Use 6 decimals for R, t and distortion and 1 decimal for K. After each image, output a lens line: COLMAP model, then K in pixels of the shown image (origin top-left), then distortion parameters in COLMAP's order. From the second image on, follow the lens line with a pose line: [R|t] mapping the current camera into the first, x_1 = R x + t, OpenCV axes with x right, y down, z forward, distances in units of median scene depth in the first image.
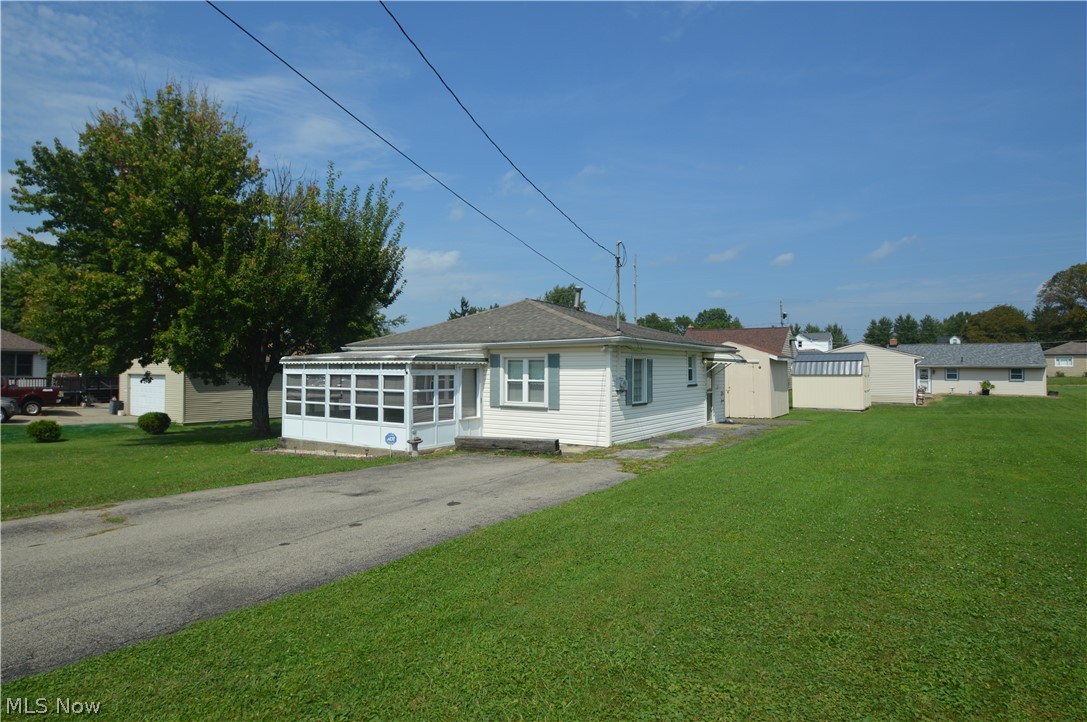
lens RADIAL K [[598.7, 0, 544.7], [0, 598.7, 362.8], [0, 0, 1]] dist [-0.016092, -0.000121]
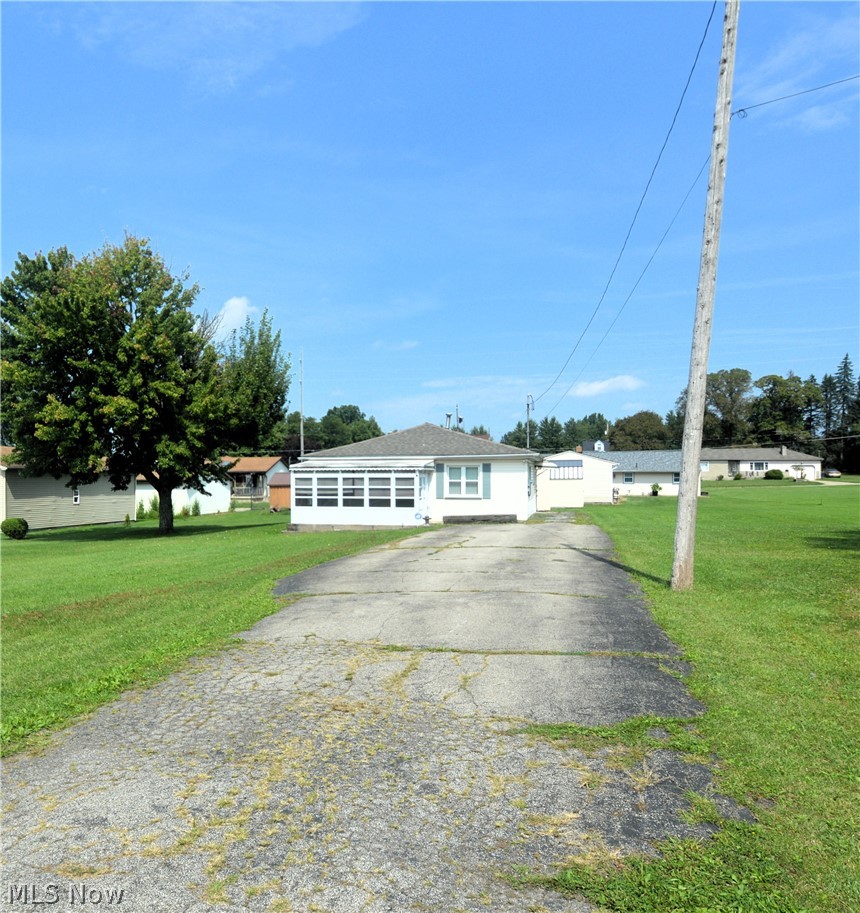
lens RADIAL K [[769.3, 0, 349.9], [0, 769.3, 465.5], [0, 0, 1]] dist [0.052908, 0.000342]
pose [[0.950341, -0.001680, 0.311206, -0.866911], [0.003077, 0.999987, -0.003999, -0.002081], [-0.311195, 0.004758, 0.950334, -0.740406]]
